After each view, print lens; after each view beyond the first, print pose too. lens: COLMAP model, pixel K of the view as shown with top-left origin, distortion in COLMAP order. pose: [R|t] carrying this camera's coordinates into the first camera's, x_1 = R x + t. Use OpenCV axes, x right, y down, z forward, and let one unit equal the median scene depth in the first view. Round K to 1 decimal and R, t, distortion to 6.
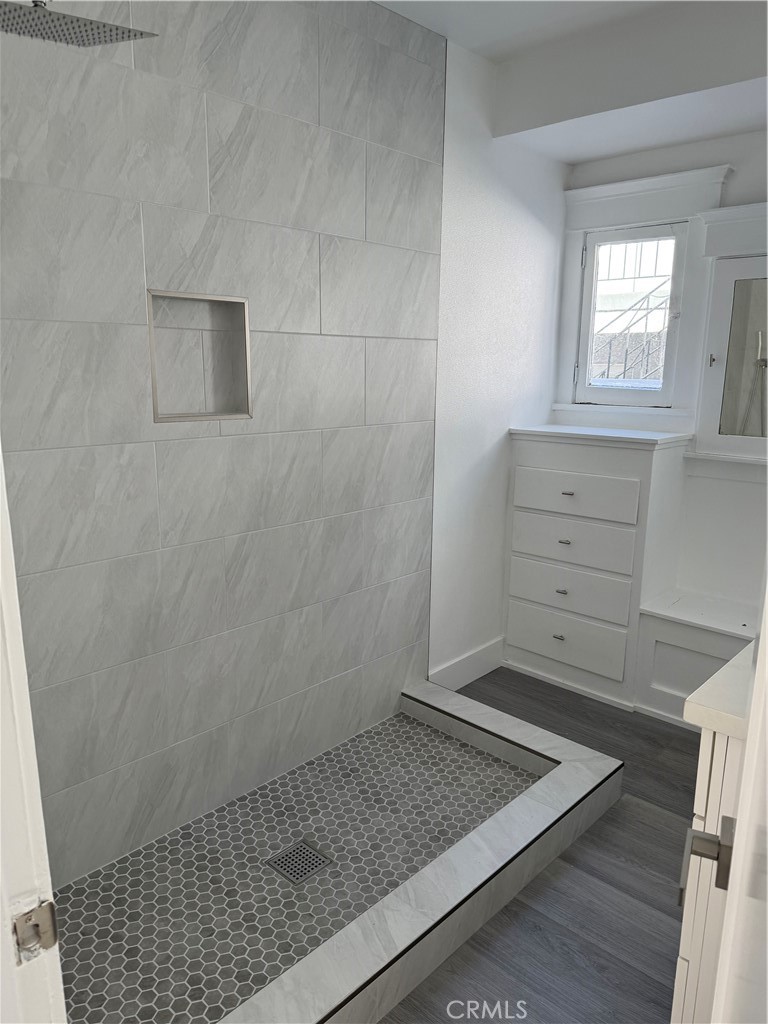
lens RADIAL K [[728.6, 0, 370.4], [0, 728.6, 514.2], [0, 0, 1]] dist [-0.005380, -0.005478]
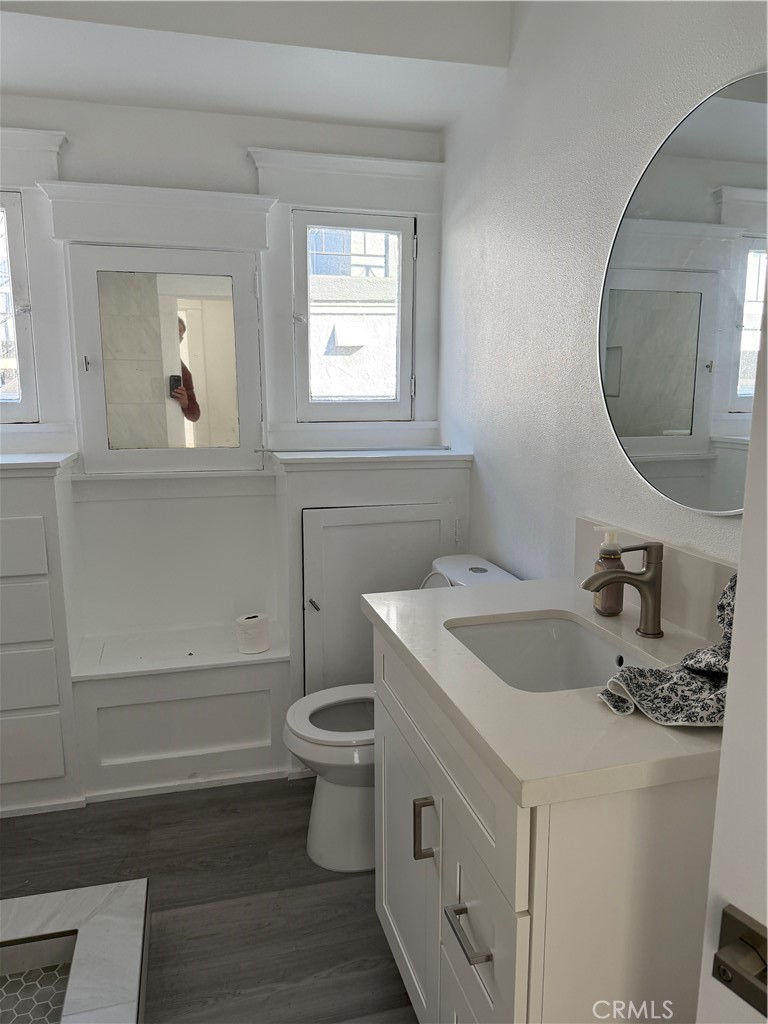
lens RADIAL K [[737.4, 0, 389.0], [0, 737.4, 508.6], [0, 0, 1]] dist [0.001299, 0.000328]
pose [[0.515350, -0.153968, 0.843035, -0.103124], [0.182905, 0.980823, 0.067322, -0.041883], [-0.837233, 0.119501, 0.533629, 0.282534]]
